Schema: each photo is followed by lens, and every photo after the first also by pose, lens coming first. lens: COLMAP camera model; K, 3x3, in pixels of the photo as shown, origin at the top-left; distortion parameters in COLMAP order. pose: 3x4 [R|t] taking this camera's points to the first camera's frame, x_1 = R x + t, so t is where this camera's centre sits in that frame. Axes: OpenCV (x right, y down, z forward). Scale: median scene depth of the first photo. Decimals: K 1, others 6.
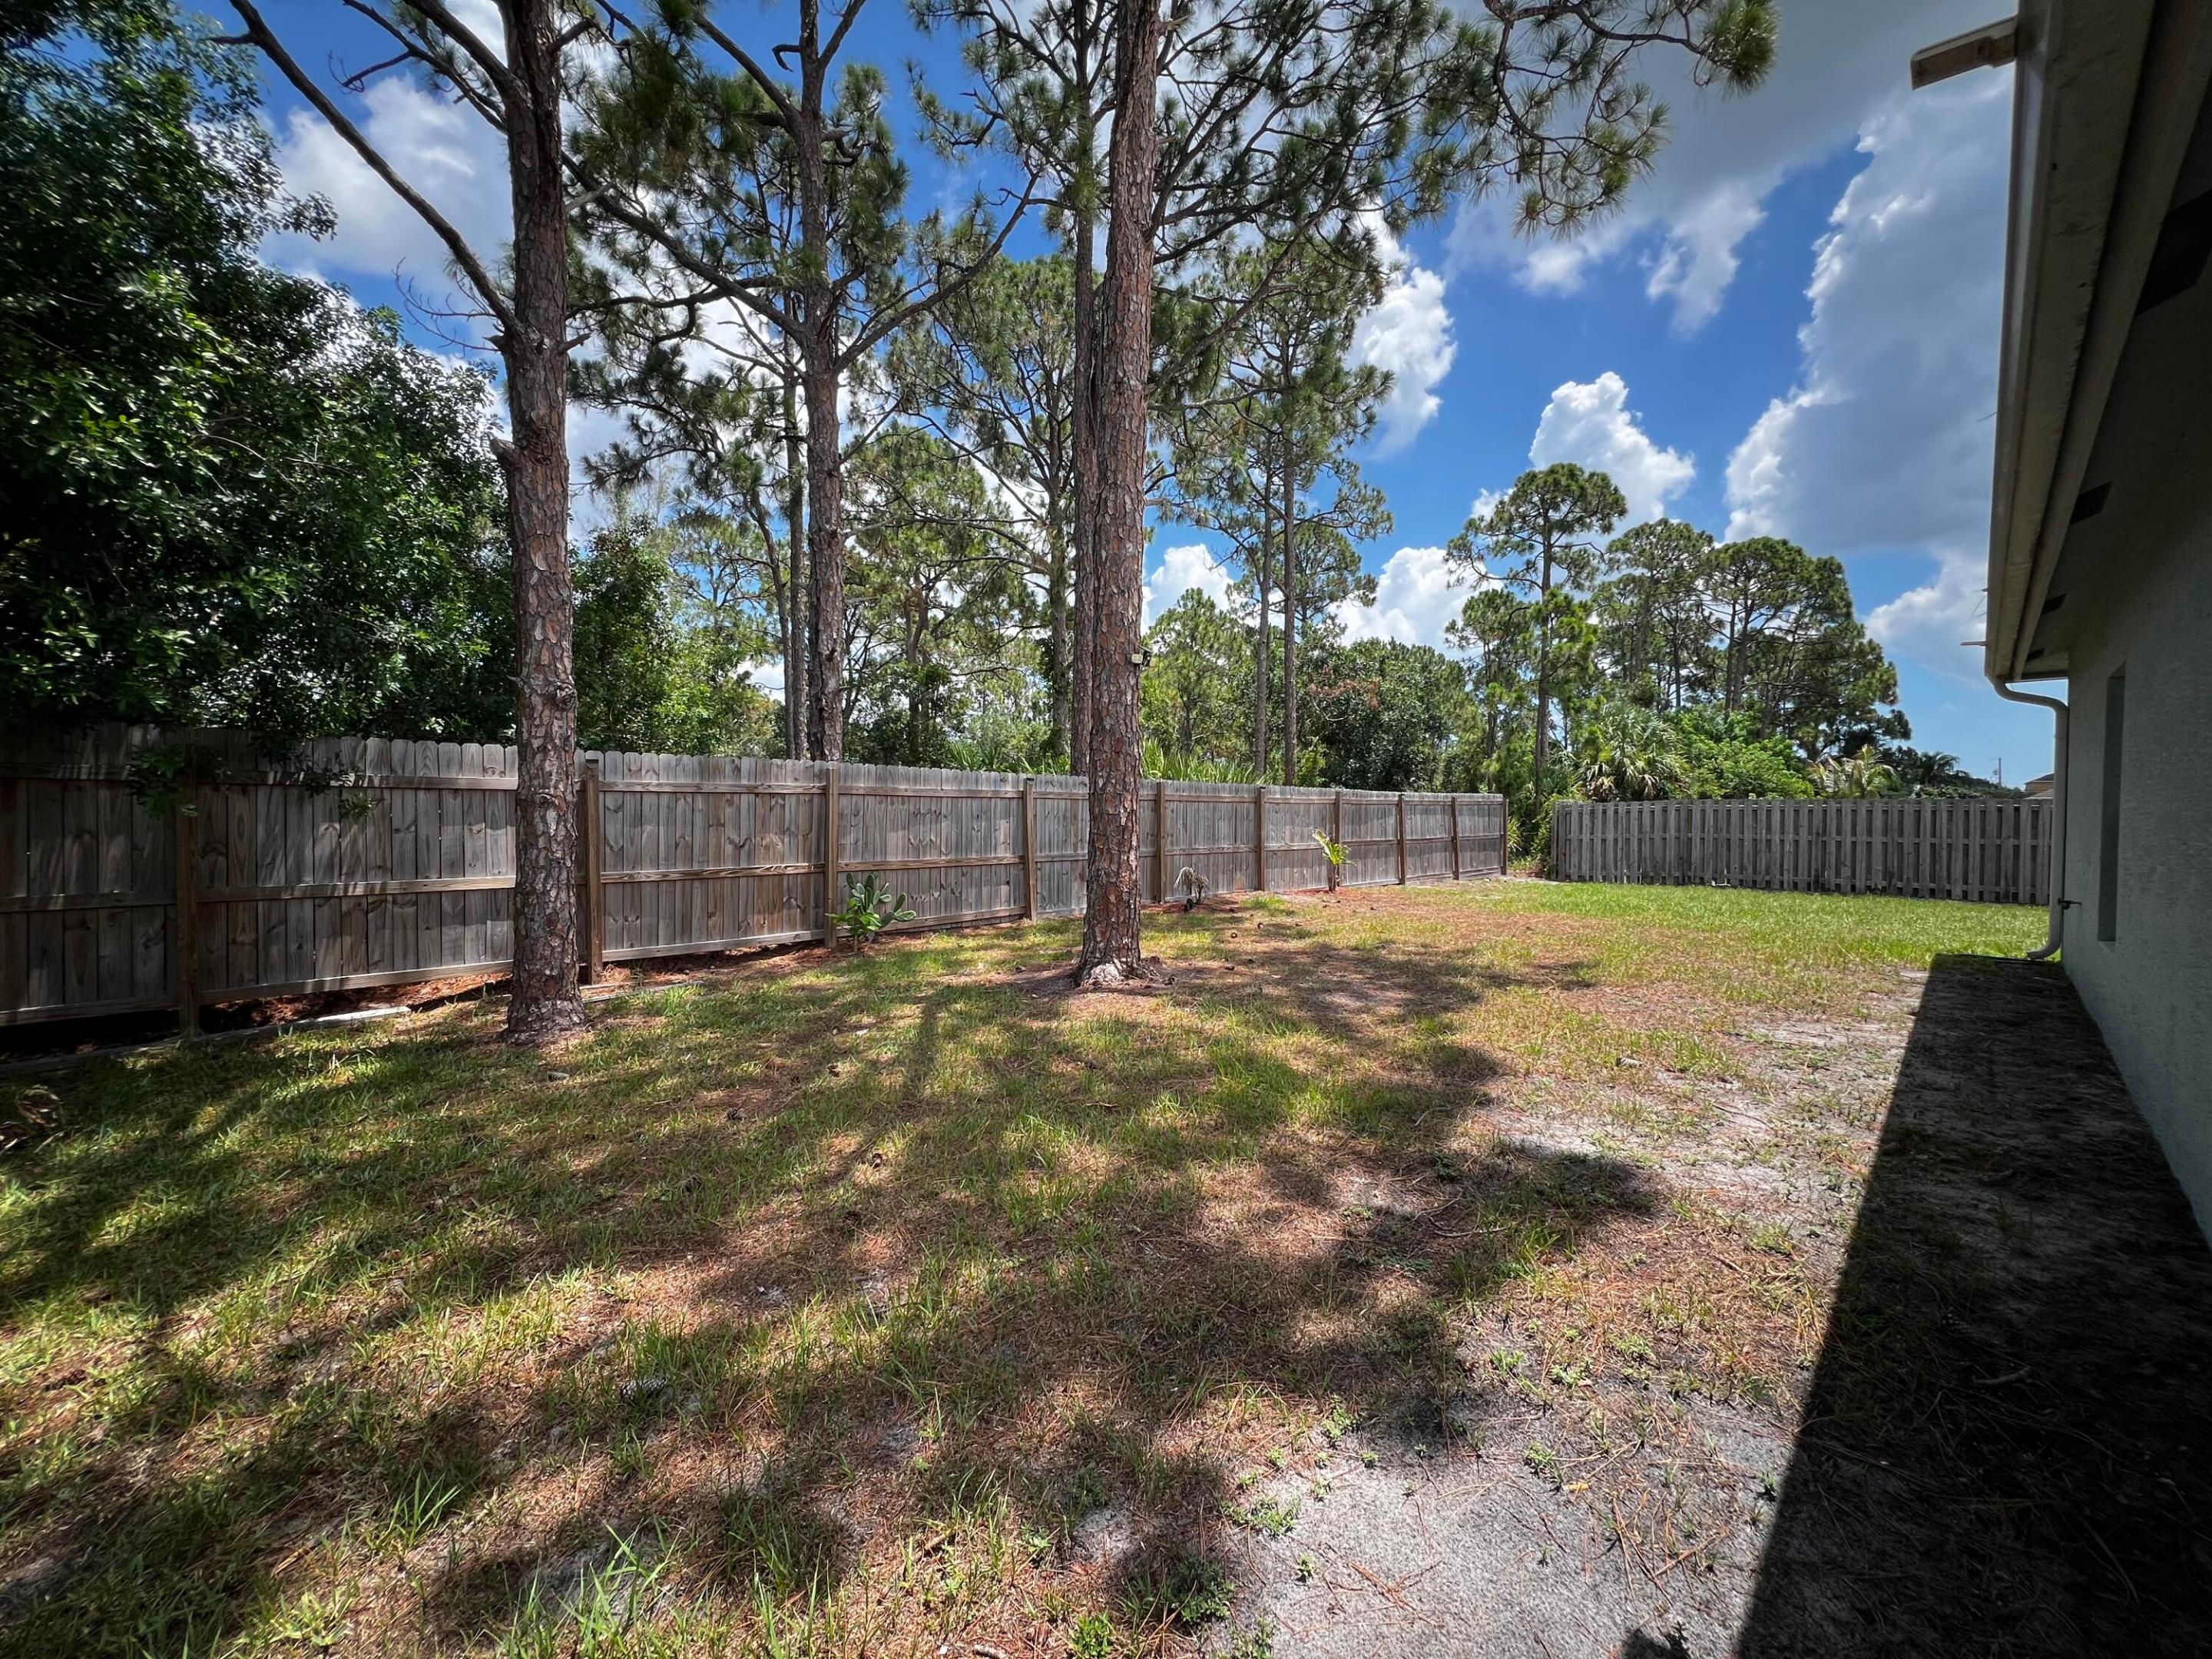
lens RADIAL K [[882.2, 0, 1103.6], [0, 882.2, 831.0], [0, 0, 1]] dist [-0.002017, 0.000517]
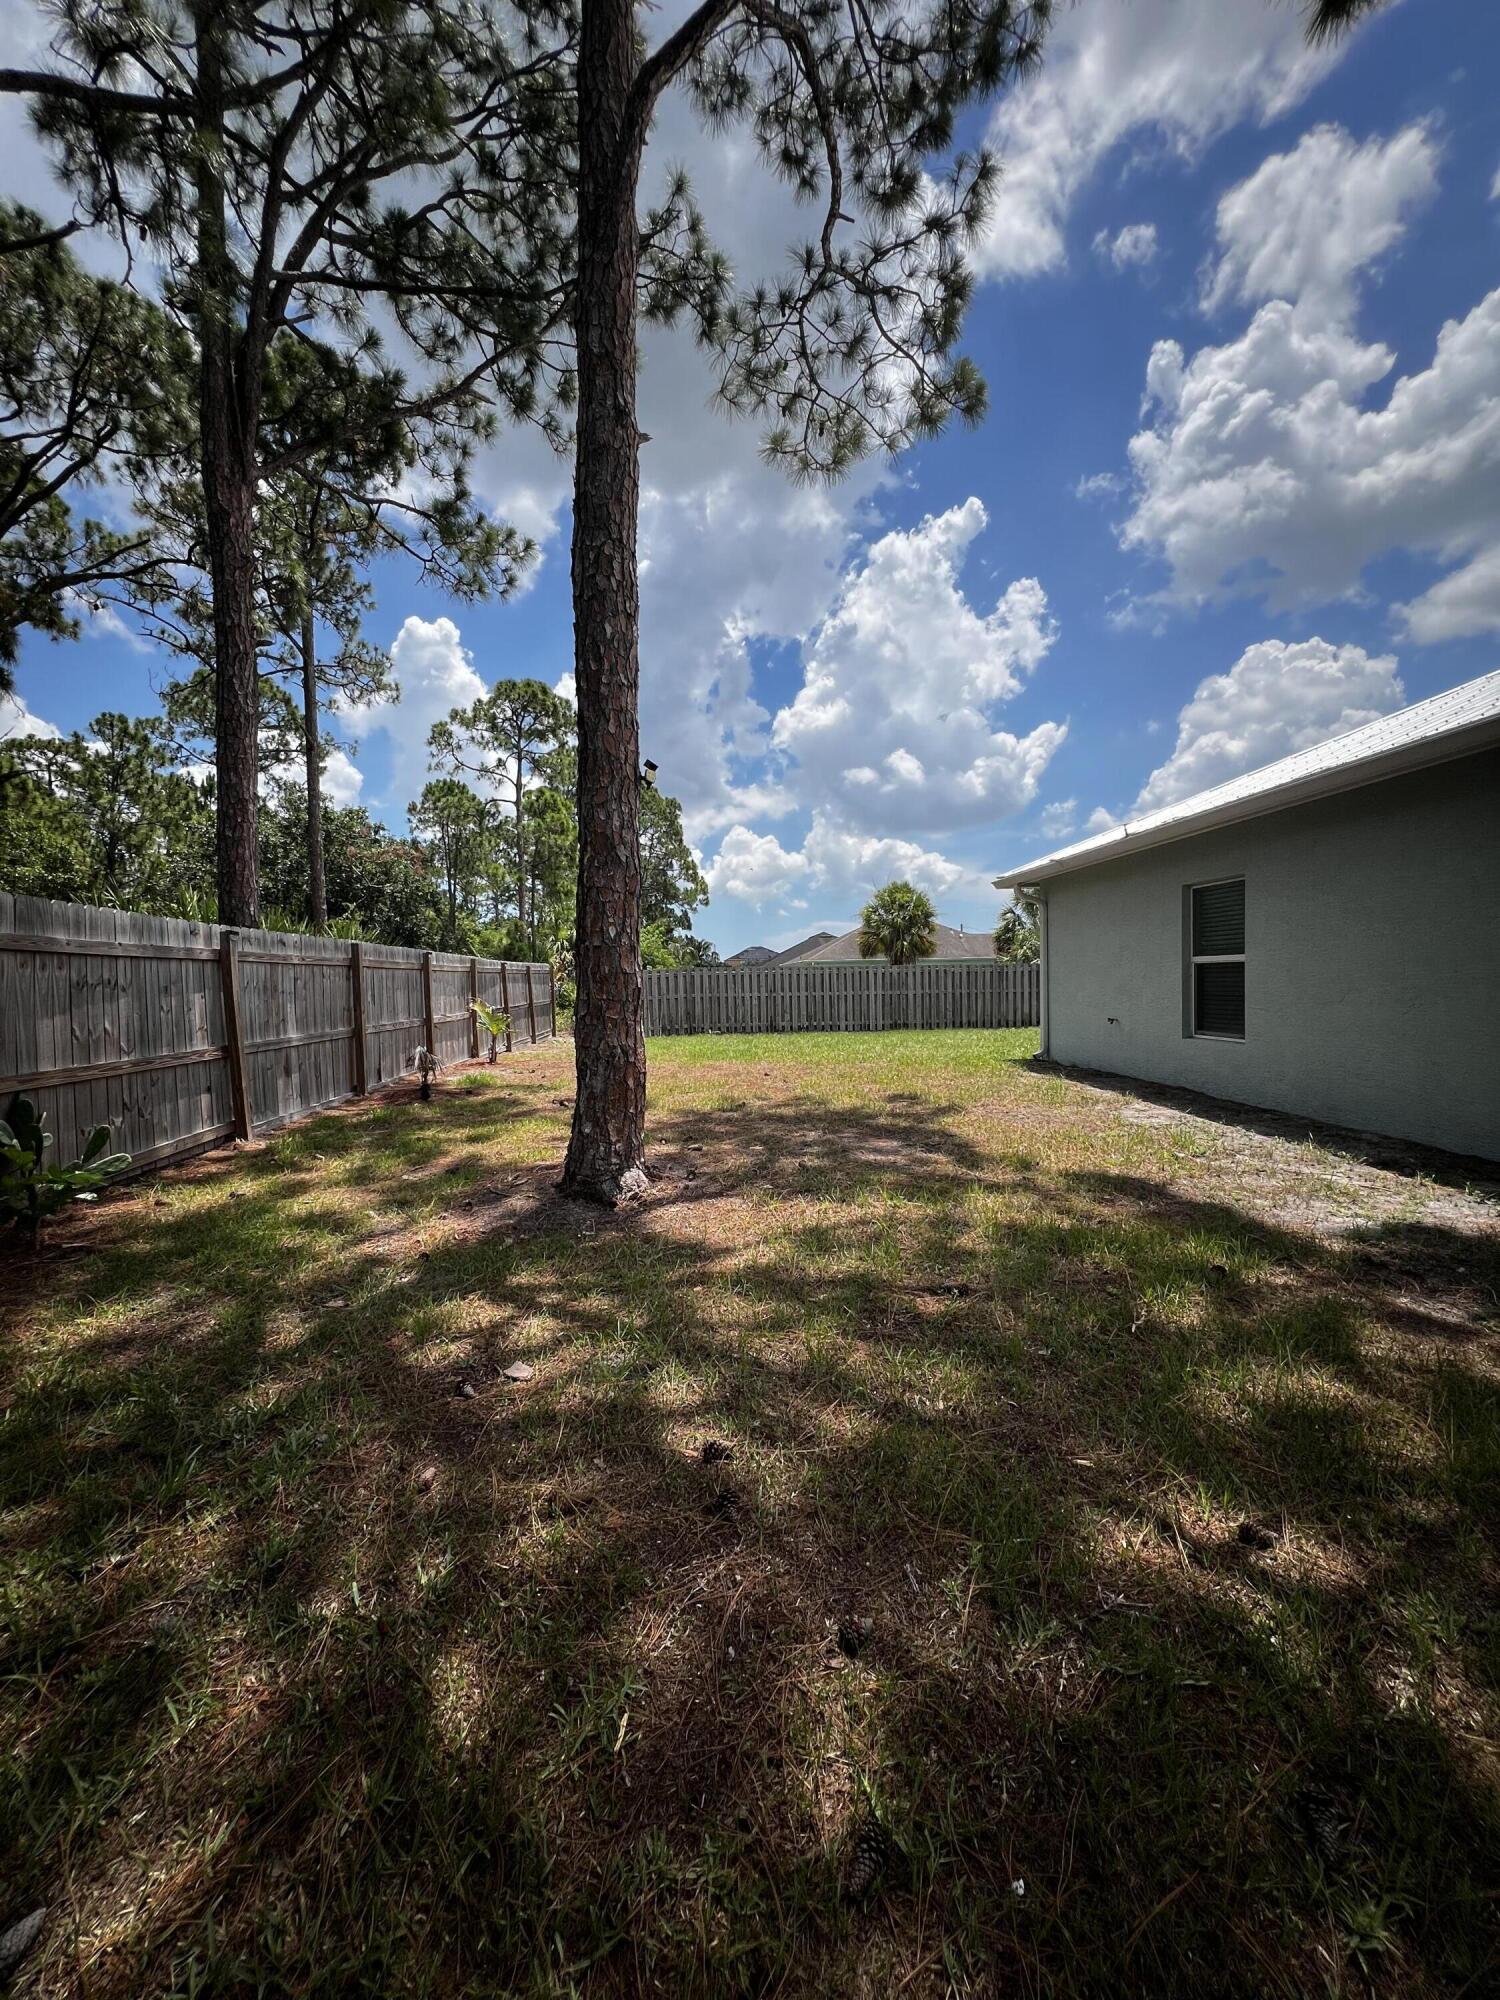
lens RADIAL K [[797.6, 0, 750.0], [0, 797.6, 1001.4], [0, 0, 1]] dist [-0.002017, 0.000517]
pose [[0.649042, -0.034042, 0.759991, -0.292309], [0.035366, 0.999268, 0.014557, -0.000991], [-0.759930, 0.017430, 0.649771, 0.304744]]
